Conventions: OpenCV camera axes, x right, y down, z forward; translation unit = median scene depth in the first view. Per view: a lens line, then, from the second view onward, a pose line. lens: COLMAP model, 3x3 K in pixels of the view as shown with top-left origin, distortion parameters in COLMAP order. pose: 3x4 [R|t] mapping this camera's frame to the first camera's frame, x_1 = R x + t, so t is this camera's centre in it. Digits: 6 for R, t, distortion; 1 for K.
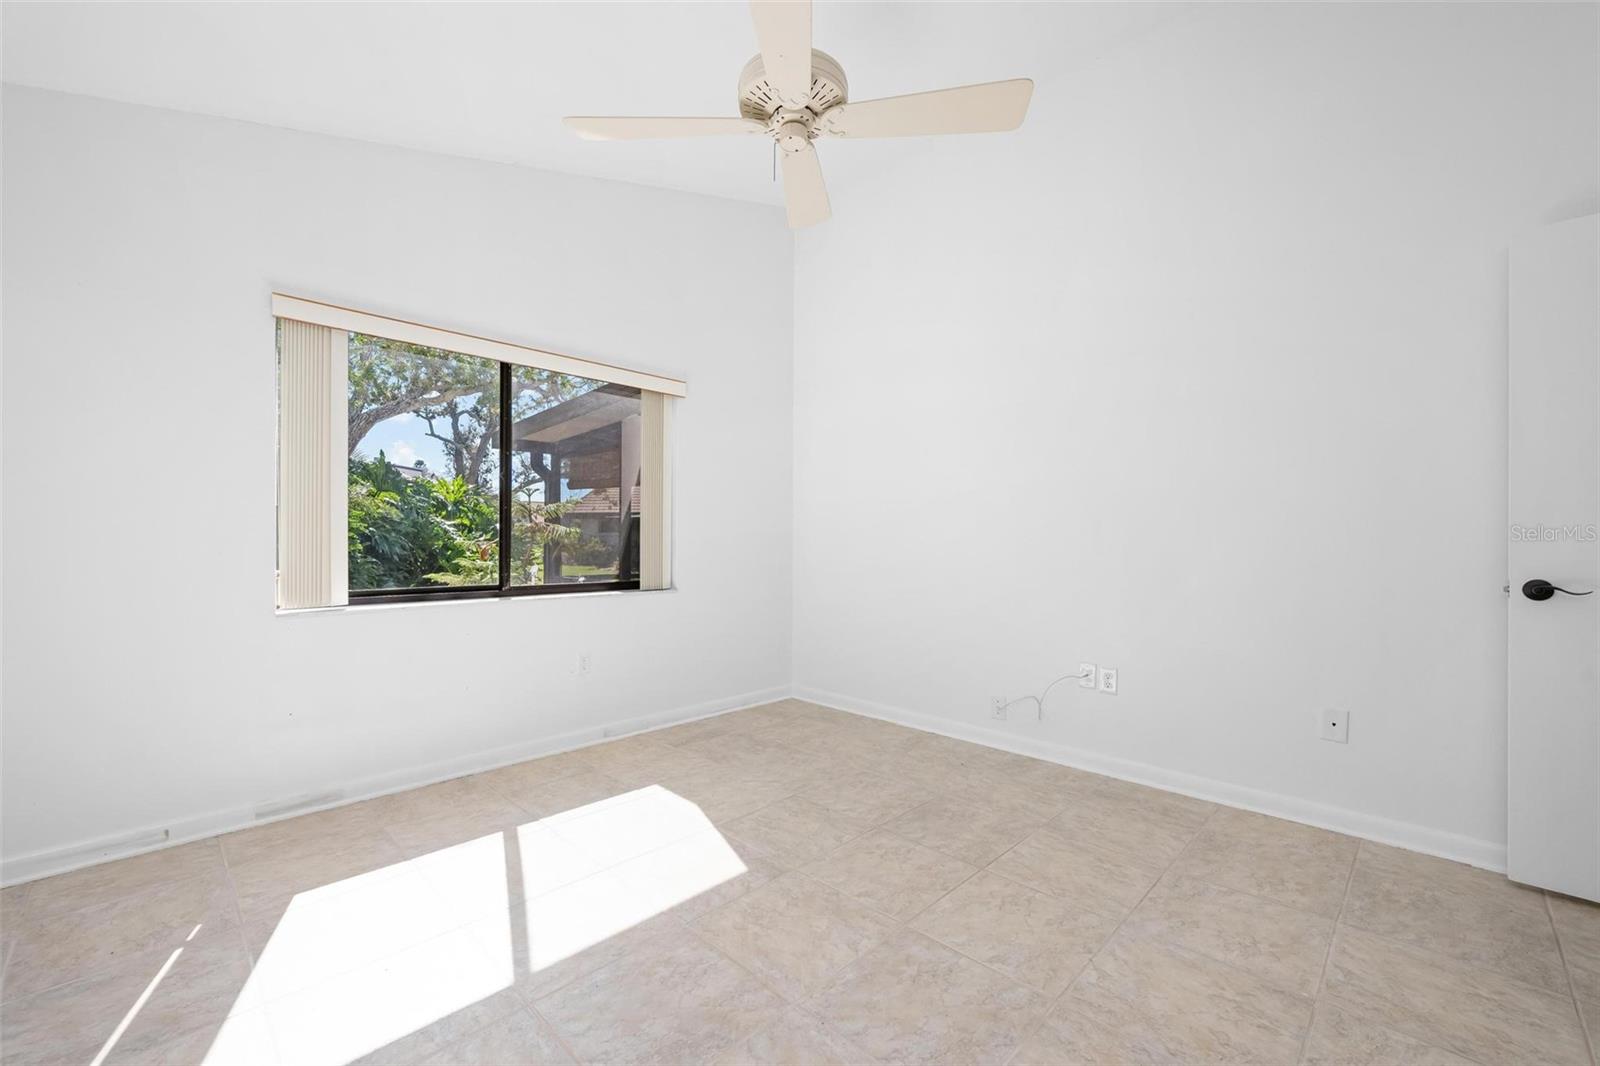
lens RADIAL K [[662.9, 0, 802.4], [0, 662.9, 535.2], [0, 0, 1]] dist [-0.010267, 0.001366]
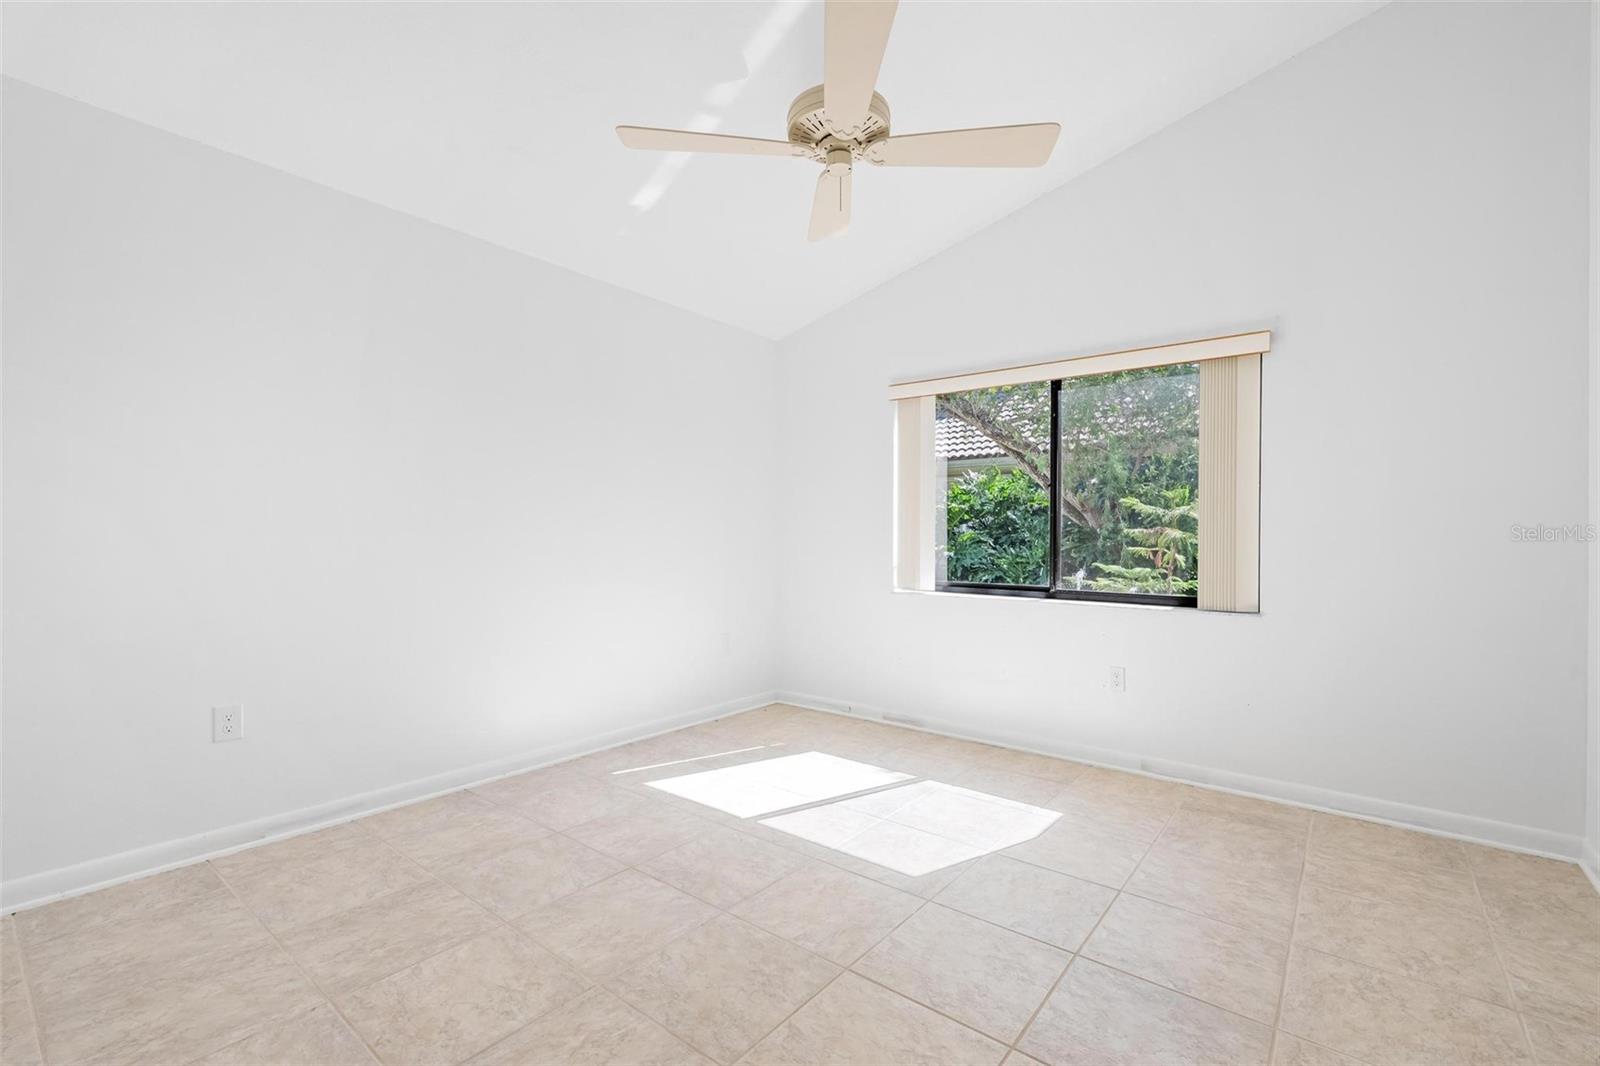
lens RADIAL K [[703.4, 0, 798.9], [0, 703.4, 537.5], [0, 0, 1]] dist [0.006634, -0.000060]
pose [[0.089165, -0.004764, -0.996005, 0.752720], [-0.004273, 0.999978, -0.005165, 0.001525], [0.996008, 0.004716, 0.089143, 0.569983]]
